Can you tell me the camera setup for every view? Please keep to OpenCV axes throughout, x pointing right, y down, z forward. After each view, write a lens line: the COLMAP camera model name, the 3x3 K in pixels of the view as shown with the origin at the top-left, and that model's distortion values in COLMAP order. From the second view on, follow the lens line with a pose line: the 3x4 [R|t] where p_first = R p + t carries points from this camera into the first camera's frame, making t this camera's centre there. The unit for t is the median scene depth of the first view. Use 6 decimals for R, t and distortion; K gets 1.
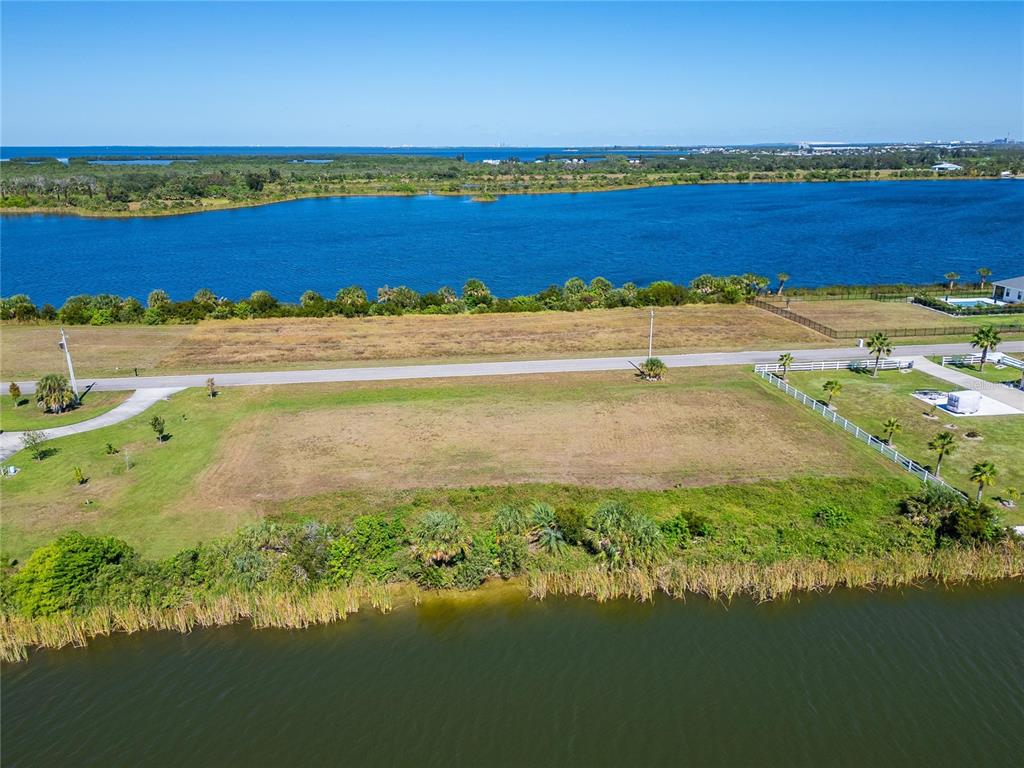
lens RADIAL K [[729.0, 0, 506.9], [0, 729.0, 388.8], [0, 0, 1]] dist [0.076370, -0.073853]
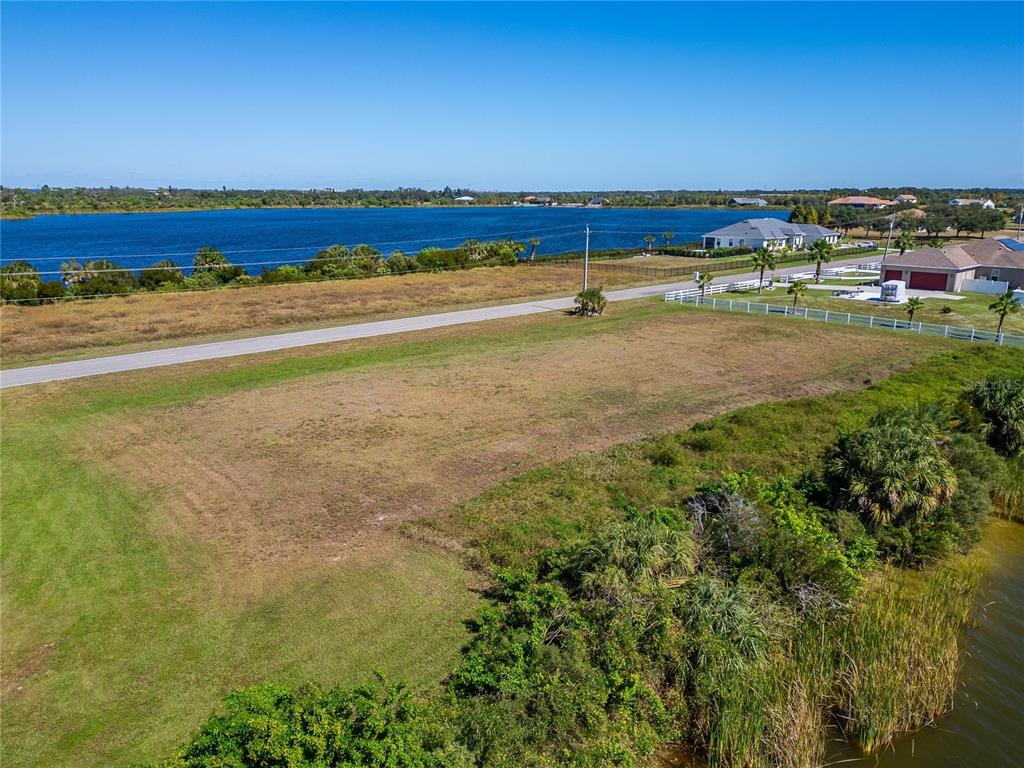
lens RADIAL K [[748.3, 0, 512.0], [0, 748.3, 384.0], [0, 0, 1]] dist [0.044907, -0.006893]
pose [[0.827705, -0.138358, 0.543840, -0.227318], [0.169498, 0.985504, -0.007248, 0.036312], [-0.534953, 0.098179, 0.839158, 0.252978]]
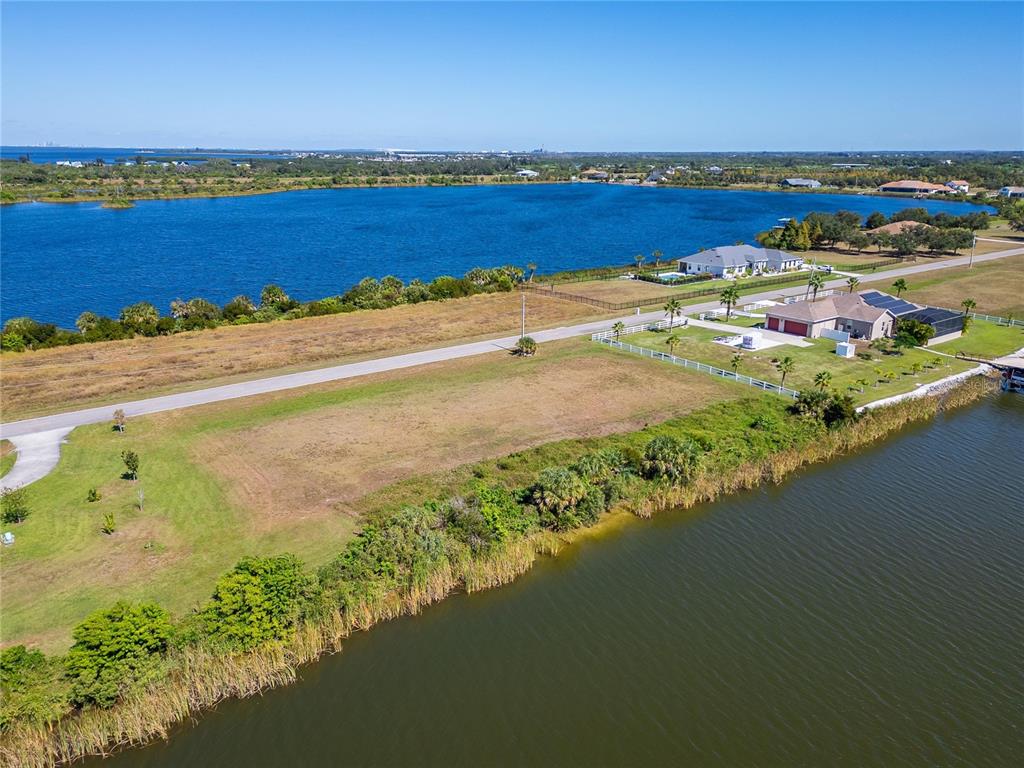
lens RADIAL K [[729.0, 0, 506.9], [0, 729.0, 388.8], [0, 0, 1]] dist [0.076370, -0.073853]
pose [[0.876198, -0.140222, 0.461102, -0.250591], [0.142771, 0.989314, 0.029555, 0.000580], [-0.460319, 0.039936, 0.886855, 0.001986]]
